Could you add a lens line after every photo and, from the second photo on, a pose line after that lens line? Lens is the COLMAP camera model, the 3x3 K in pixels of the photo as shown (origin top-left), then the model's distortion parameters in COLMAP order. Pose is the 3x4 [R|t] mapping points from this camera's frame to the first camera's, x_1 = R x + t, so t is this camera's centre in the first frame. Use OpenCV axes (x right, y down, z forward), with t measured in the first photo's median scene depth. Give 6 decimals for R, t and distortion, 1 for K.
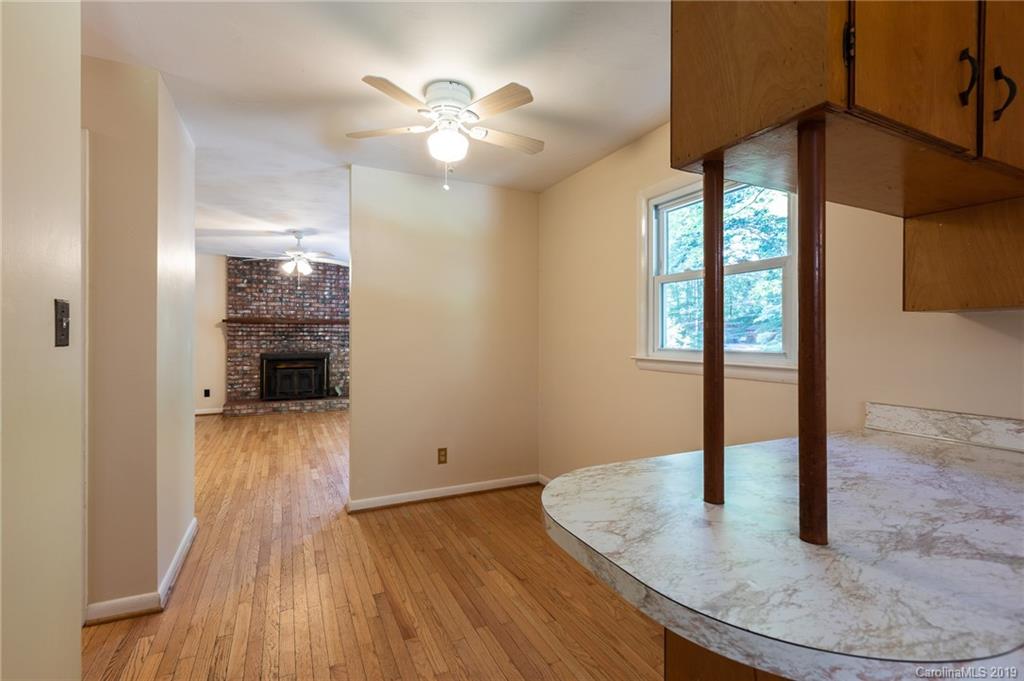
lens RADIAL K [[468.0, 0, 507.6], [0, 468.0, 336.9], [0, 0, 1]] dist [-0.004489, 0.000673]
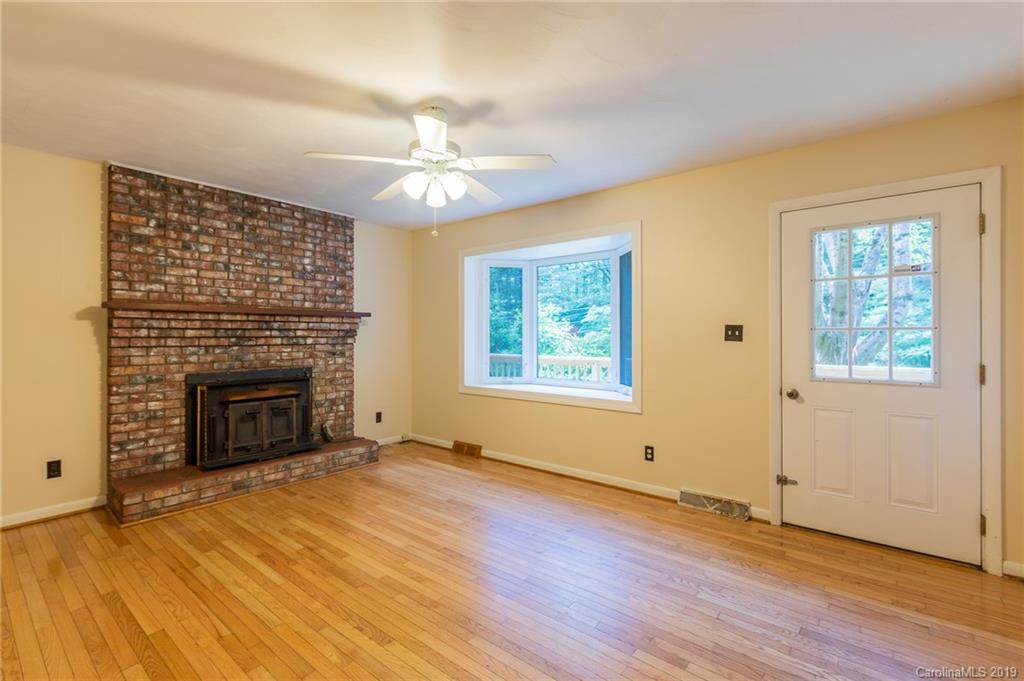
lens RADIAL K [[468.0, 0, 517.9], [0, 468.0, 336.2], [0, 0, 1]] dist [-0.004489, 0.000673]
pose [[0.902634, -0.004466, 0.430386, -0.424232], [0.004686, 0.999989, 0.000549, -0.002496], [-0.430384, 0.001522, 0.902645, 0.404695]]
